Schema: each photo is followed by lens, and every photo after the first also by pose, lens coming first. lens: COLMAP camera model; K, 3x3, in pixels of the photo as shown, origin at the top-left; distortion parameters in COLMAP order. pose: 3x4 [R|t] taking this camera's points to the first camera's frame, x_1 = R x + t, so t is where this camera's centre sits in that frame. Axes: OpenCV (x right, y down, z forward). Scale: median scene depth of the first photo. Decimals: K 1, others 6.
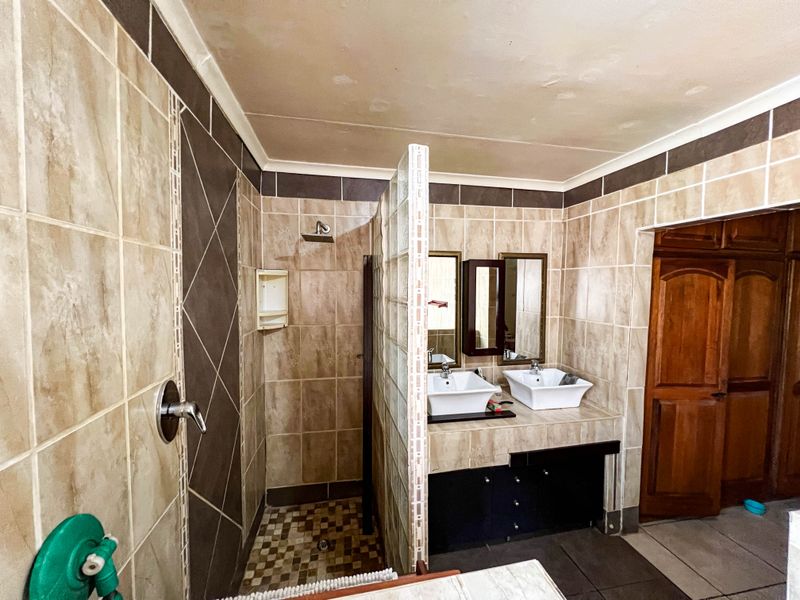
lens RADIAL K [[320.6, 0, 400.3], [0, 320.6, 303.7], [0, 0, 1]] dist [-0.000935, 0.000294]
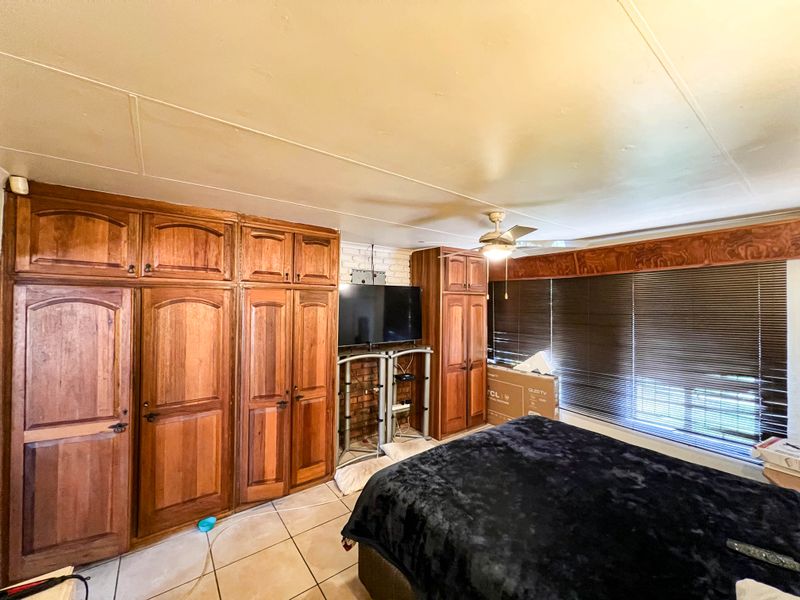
lens RADIAL K [[320.6, 0, 400.3], [0, 320.6, 303.7], [0, 0, 1]] dist [-0.000935, 0.000294]
pose [[0.898770, -0.006802, 0.438367, 1.343236], [0.031312, 0.998322, -0.048707, -0.012412], [-0.437300, 0.057502, 0.897475, -0.271010]]
